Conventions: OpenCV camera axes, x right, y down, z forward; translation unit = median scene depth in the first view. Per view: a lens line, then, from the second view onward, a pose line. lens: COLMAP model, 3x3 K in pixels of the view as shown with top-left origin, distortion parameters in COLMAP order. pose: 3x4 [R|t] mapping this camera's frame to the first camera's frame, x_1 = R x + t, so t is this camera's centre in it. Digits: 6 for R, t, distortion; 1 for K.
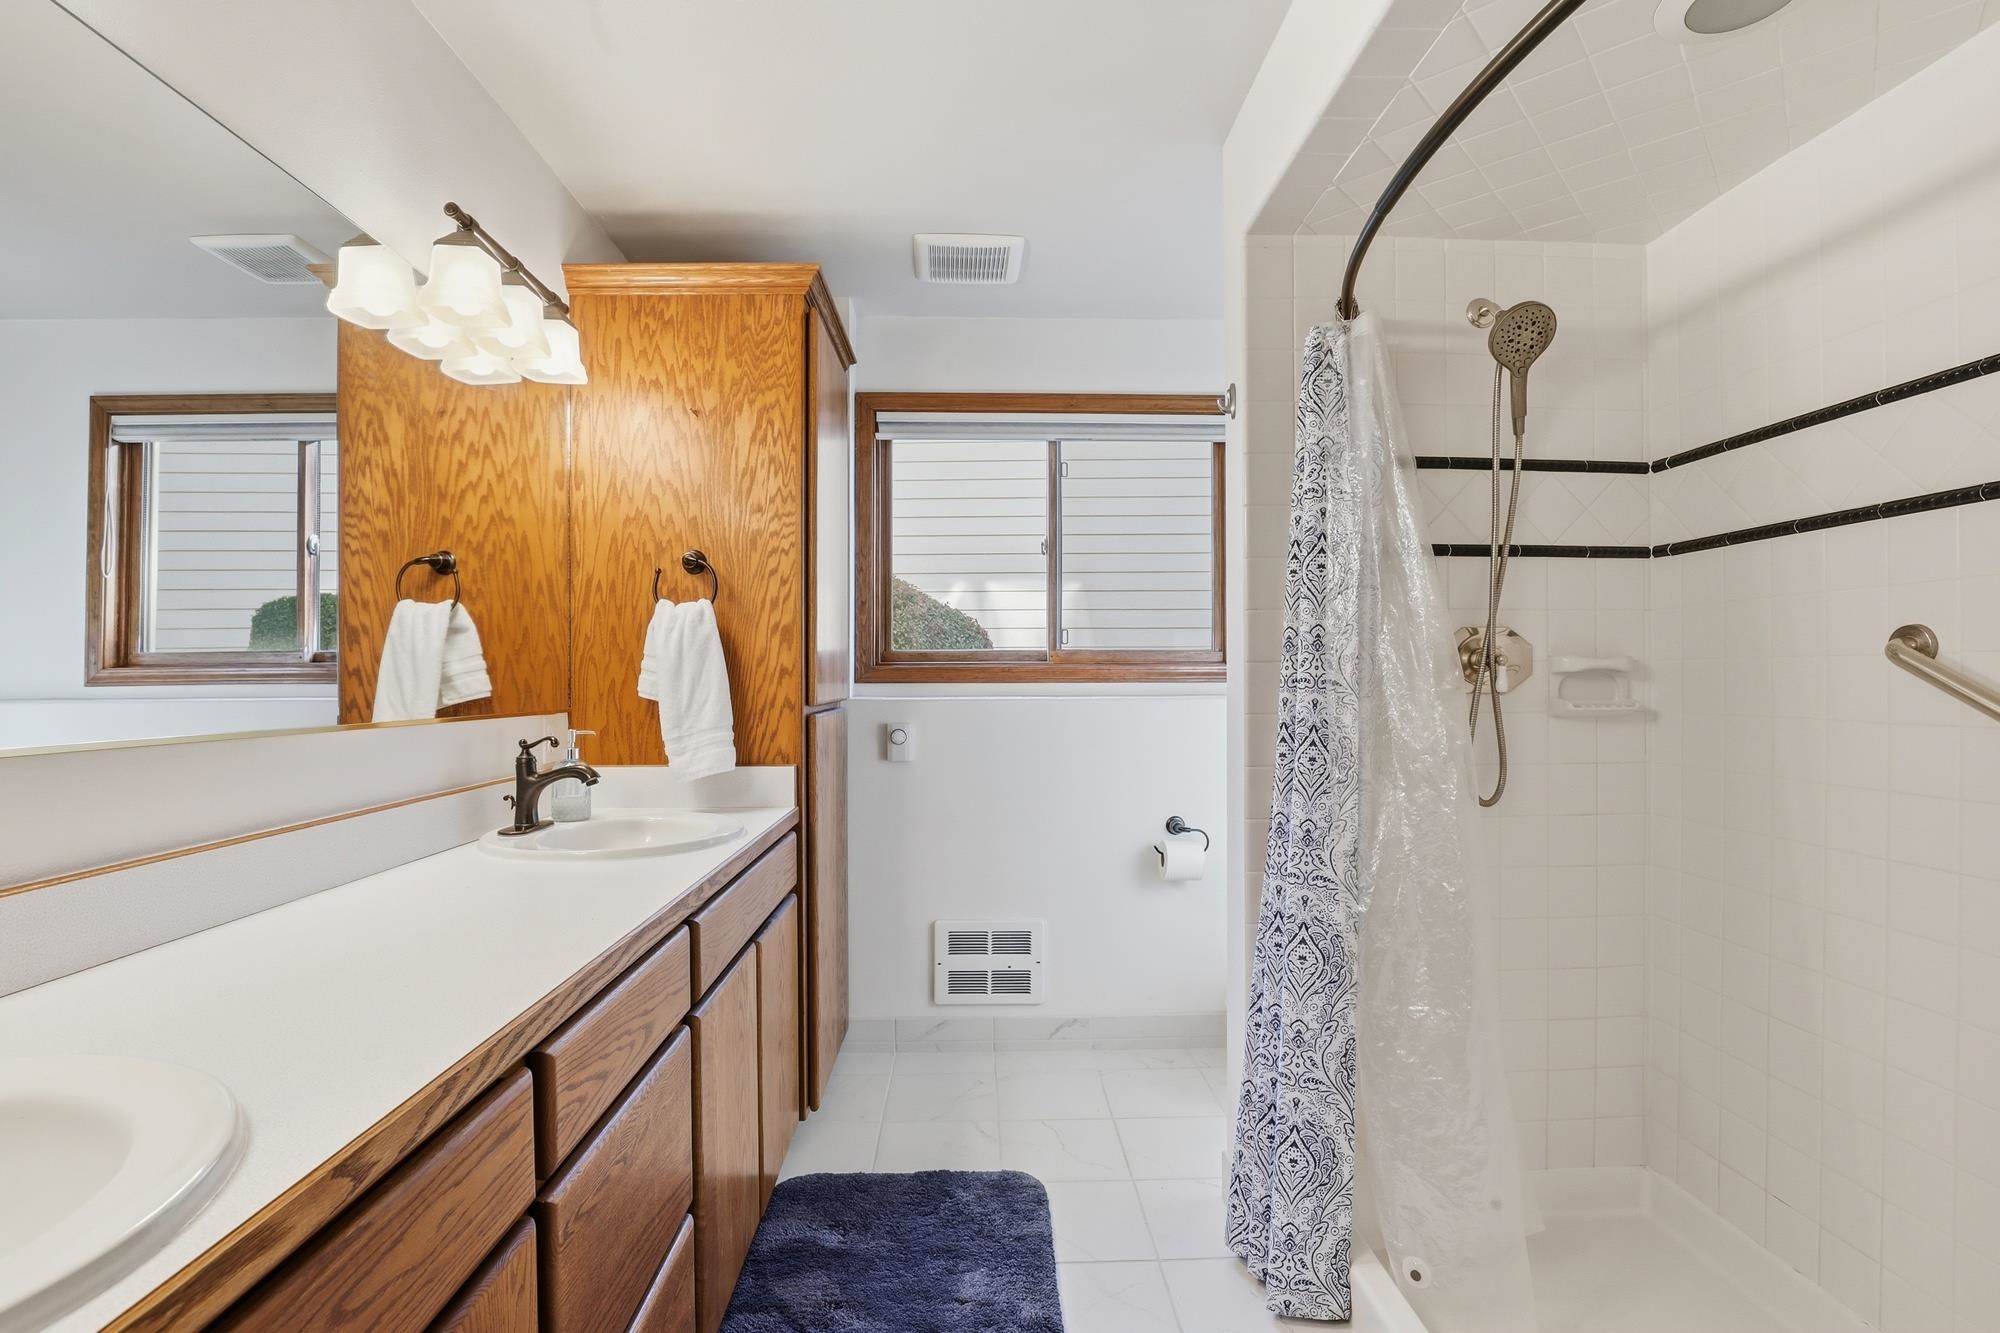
lens RADIAL K [[924.0, 0, 965.5], [0, 924.0, 666.0], [0, 0, 1]] dist [-0.036681, 0.005231]
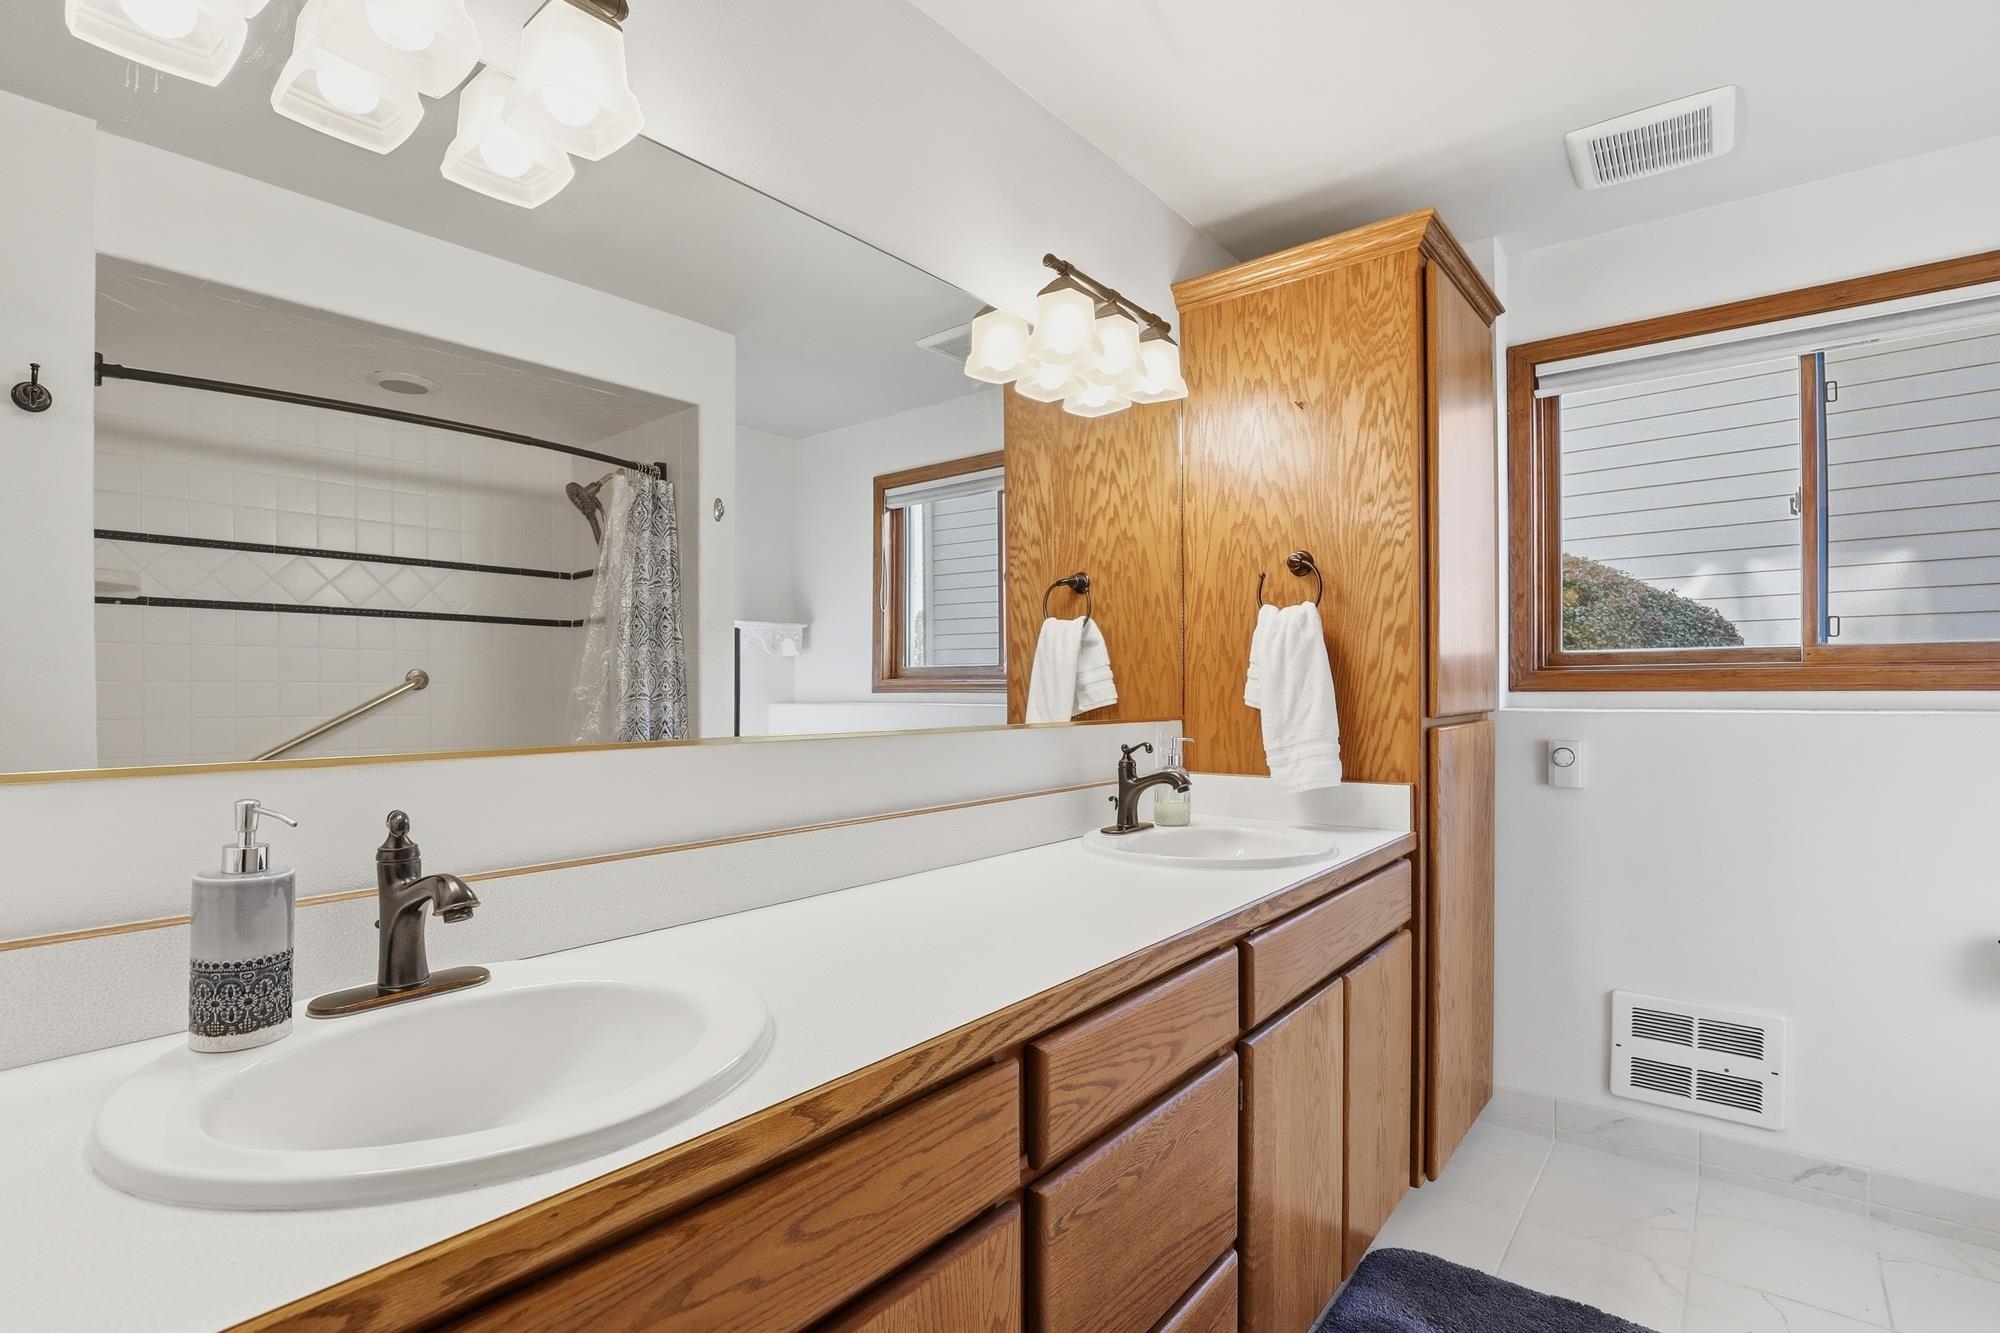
lens RADIAL K [[924.0, 0, 1002.4], [0, 924.0, 685.4], [0, 0, 1]] dist [-0.036681, 0.005231]
pose [[0.769143, -0.002656, -0.639072, 0.074005], [0.010156, 0.999916, 0.008068, 0.001833], [0.638996, -0.012696, 0.769105, 0.075536]]
